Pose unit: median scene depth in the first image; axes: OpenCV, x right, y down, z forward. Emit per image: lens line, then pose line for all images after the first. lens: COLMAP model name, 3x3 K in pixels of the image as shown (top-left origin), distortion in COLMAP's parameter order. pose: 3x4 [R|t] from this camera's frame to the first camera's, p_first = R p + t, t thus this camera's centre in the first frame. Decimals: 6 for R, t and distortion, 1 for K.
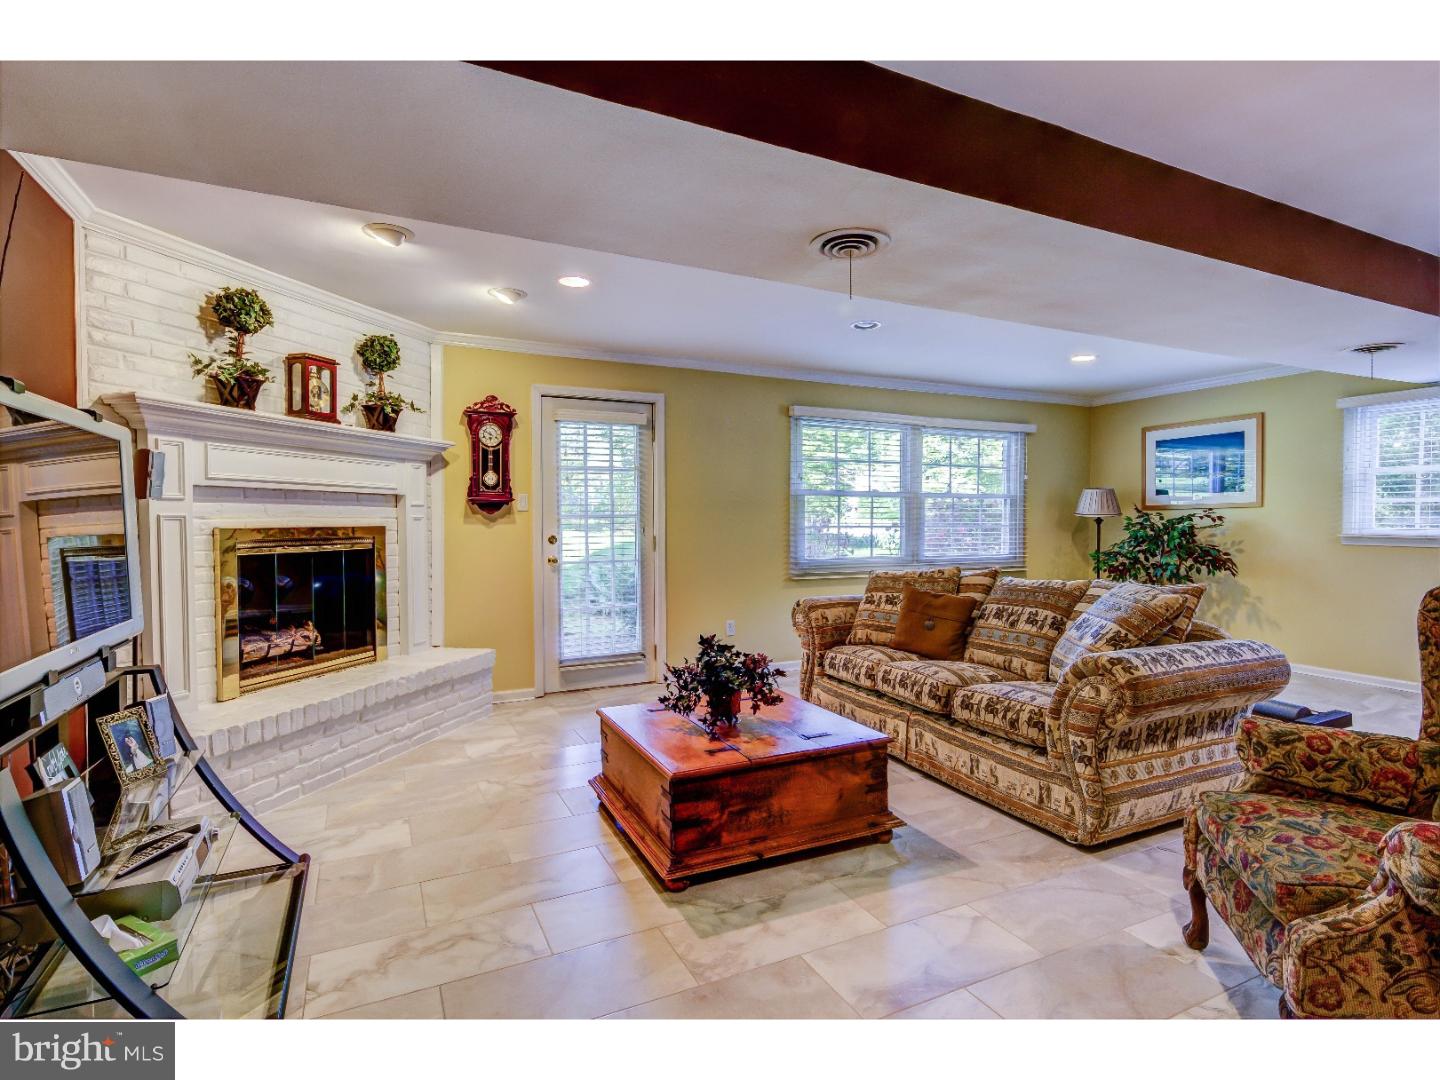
lens RADIAL K [[730.9, 0, 720.3], [0, 730.9, 532.9], [0, 0, 1]] dist [0.008448, -0.008490]
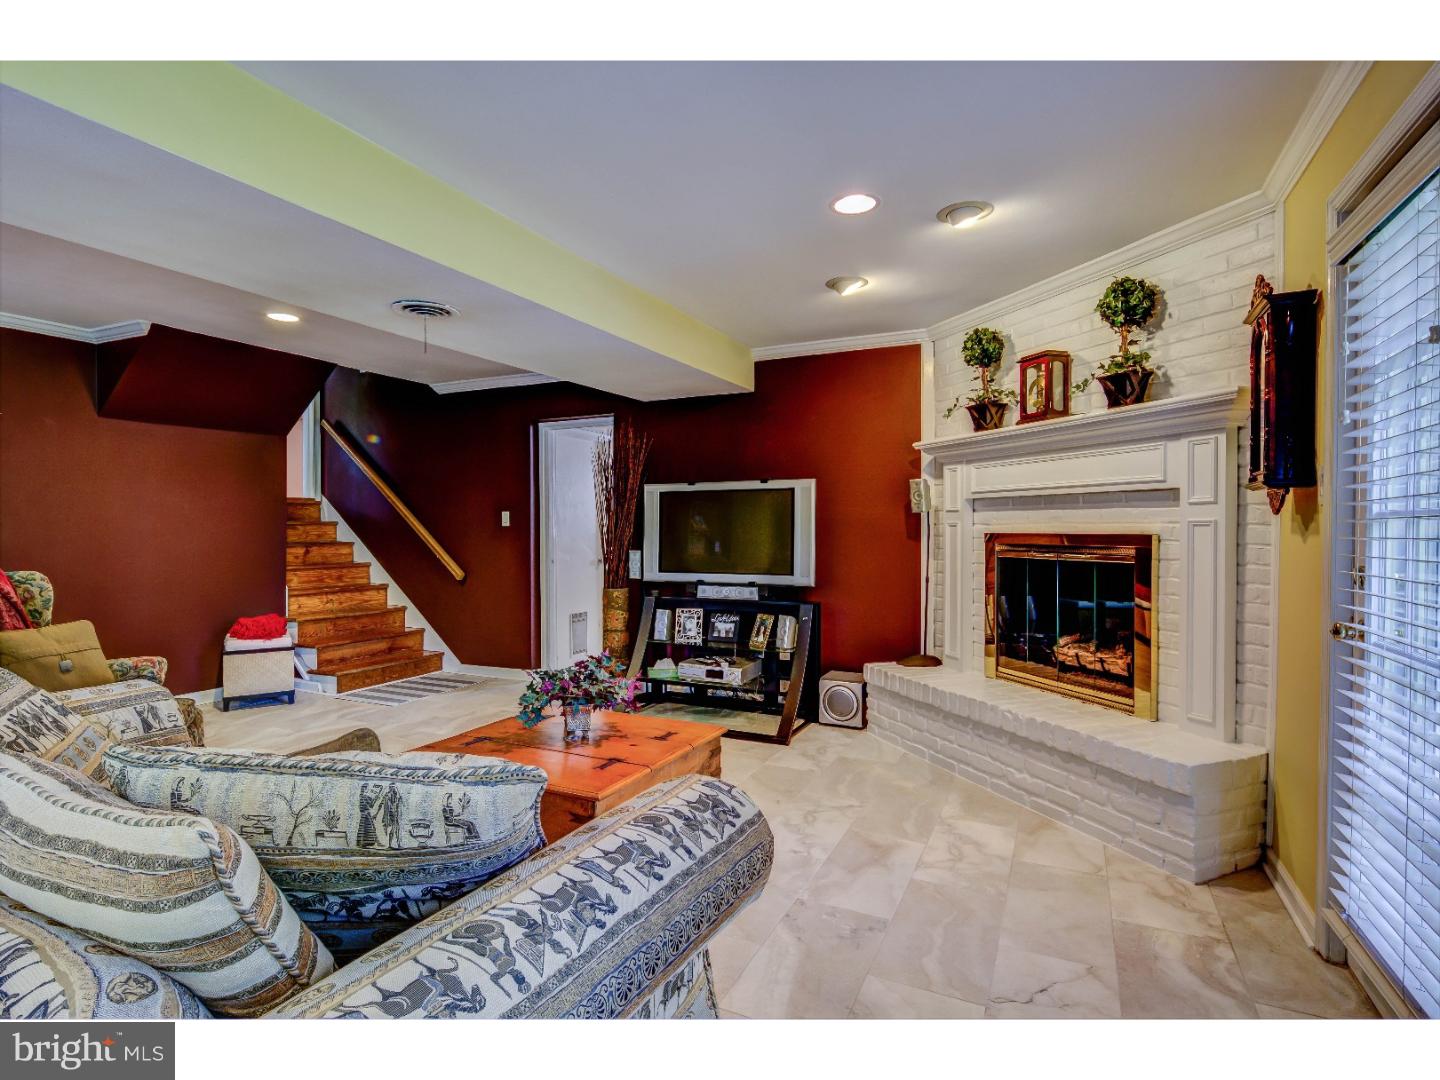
lens RADIAL K [[730.9, 0, 721.2], [0, 730.9, 539.0], [0, 0, 1]] dist [0.008448, -0.008490]
pose [[-0.774404, 0.014846, -0.632518, 0.357696], [-0.008120, 0.999409, 0.033399, -0.027993], [0.632640, 0.031000, -0.773825, 1.432319]]
